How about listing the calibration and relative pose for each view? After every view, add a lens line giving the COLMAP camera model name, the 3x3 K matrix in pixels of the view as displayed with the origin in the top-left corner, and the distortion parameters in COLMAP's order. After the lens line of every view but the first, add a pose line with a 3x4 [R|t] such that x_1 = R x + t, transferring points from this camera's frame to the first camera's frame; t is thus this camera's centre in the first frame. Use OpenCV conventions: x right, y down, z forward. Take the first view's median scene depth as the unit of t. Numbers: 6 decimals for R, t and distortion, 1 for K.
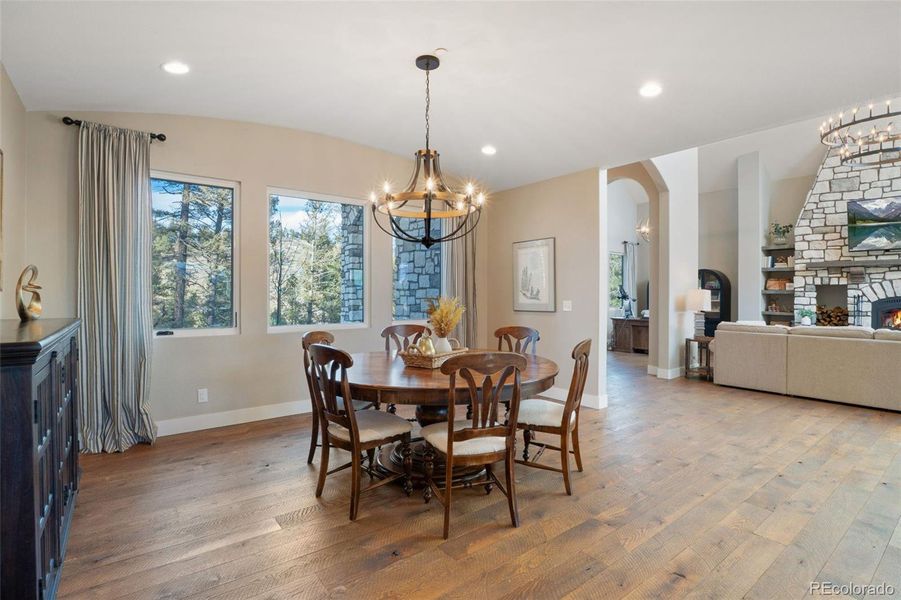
lens RADIAL K [[442.9, 0, 449.1], [0, 442.9, 294.0], [0, 0, 1]] dist [-0.038724, 0.011729]
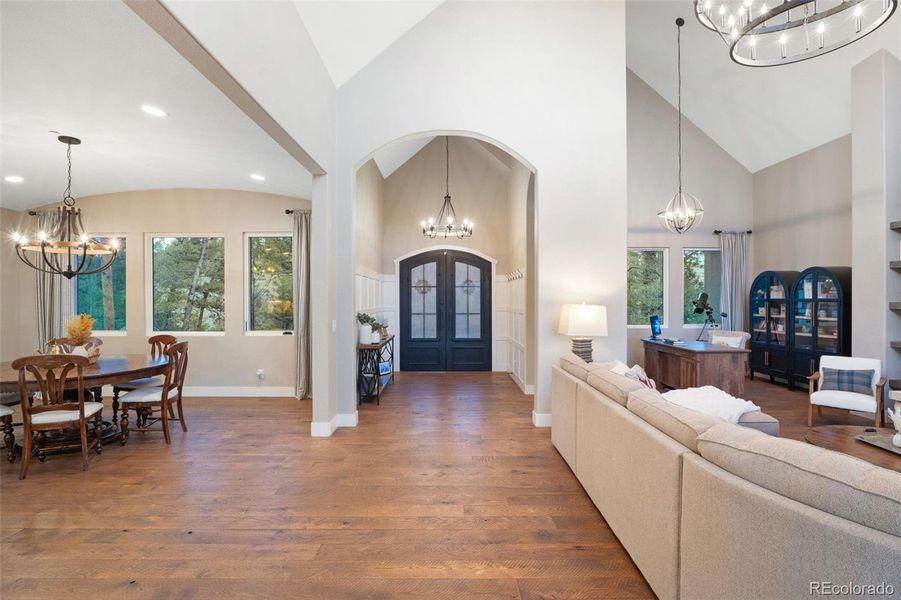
lens RADIAL K [[437.8, 0, 449.6], [0, 437.8, 303.0], [0, 0, 1]] dist [-0.038587, 0.011629]
pose [[0.798823, 0.003544, -0.601556, 1.642989], [0.001796, 0.999964, 0.008276, -0.038179], [0.601563, -0.007692, 0.798788, 0.649589]]
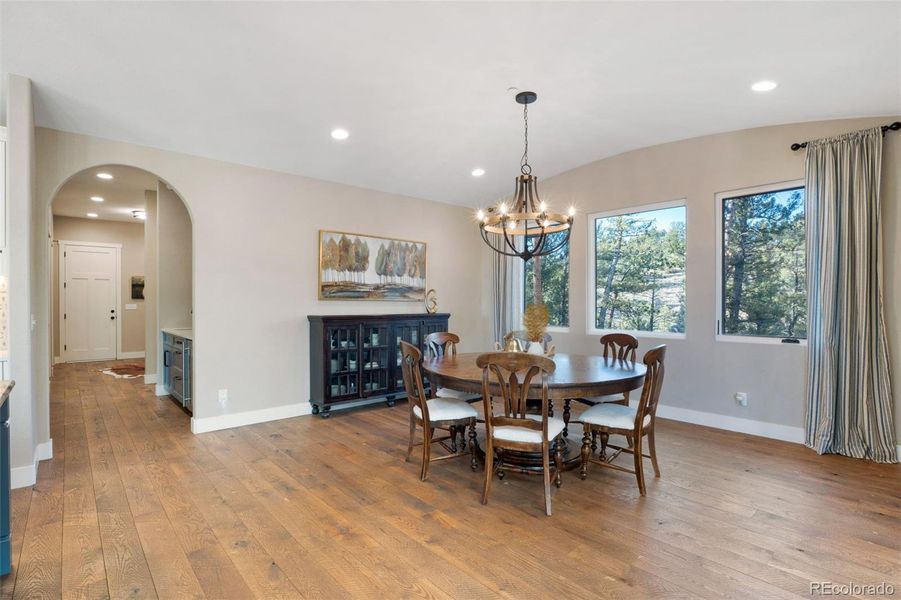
lens RADIAL K [[437.8, 0, 449.6], [0, 437.8, 303.0], [0, 0, 1]] dist [-0.038587, 0.011629]
pose [[0.069233, 0.001152, -0.997600, 1.048636], [-0.000507, 0.999999, 0.001120, 0.002335], [0.997600, 0.000428, 0.069233, 0.719197]]
